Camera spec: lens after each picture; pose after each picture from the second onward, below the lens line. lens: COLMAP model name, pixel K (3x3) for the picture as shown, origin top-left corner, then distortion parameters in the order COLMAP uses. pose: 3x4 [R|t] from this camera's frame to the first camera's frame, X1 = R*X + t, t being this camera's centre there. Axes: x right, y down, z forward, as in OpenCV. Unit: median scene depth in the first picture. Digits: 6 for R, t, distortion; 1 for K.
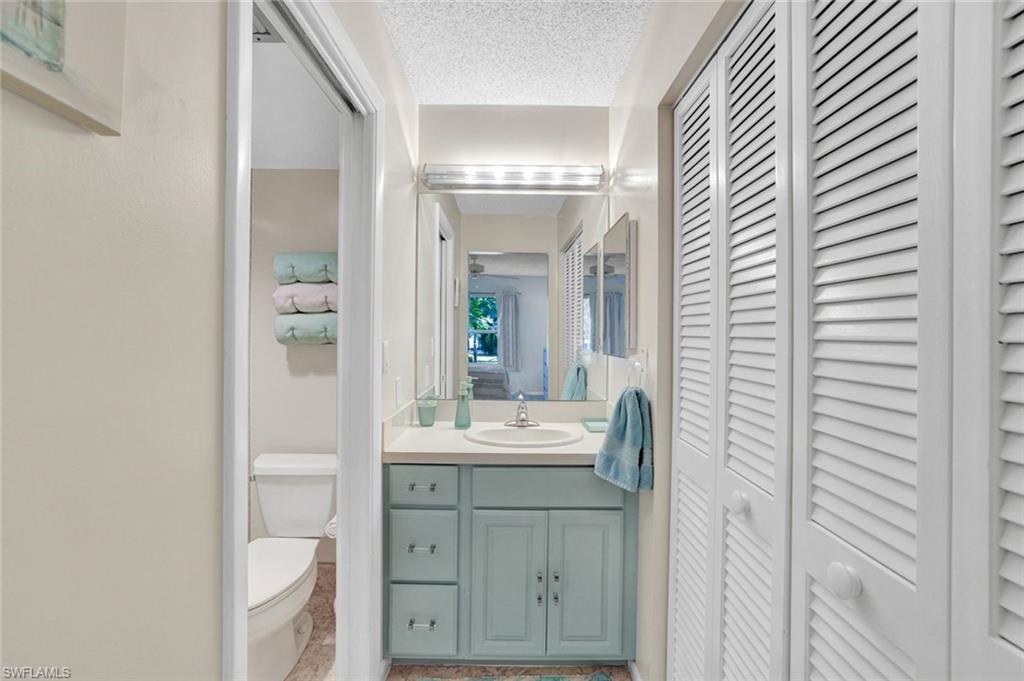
lens RADIAL K [[434.5, 0, 510.9], [0, 434.5, 334.4], [0, 0, 1]] dist [-0.004487, -0.000313]
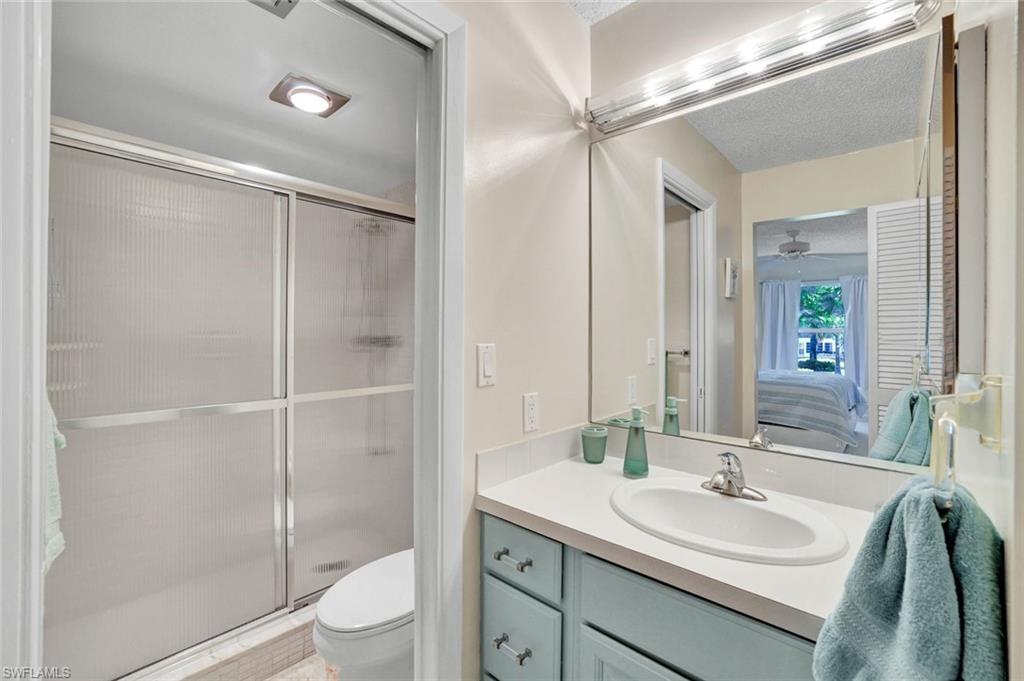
lens RADIAL K [[434.5, 0, 514.8], [0, 434.5, 343.3], [0, 0, 1]] dist [-0.004487, -0.000313]
pose [[0.750479, 0.007690, -0.660849, 0.186482], [0.004425, 0.999851, 0.016660, 0.000046], [0.660879, -0.015427, 0.750334, 0.374104]]
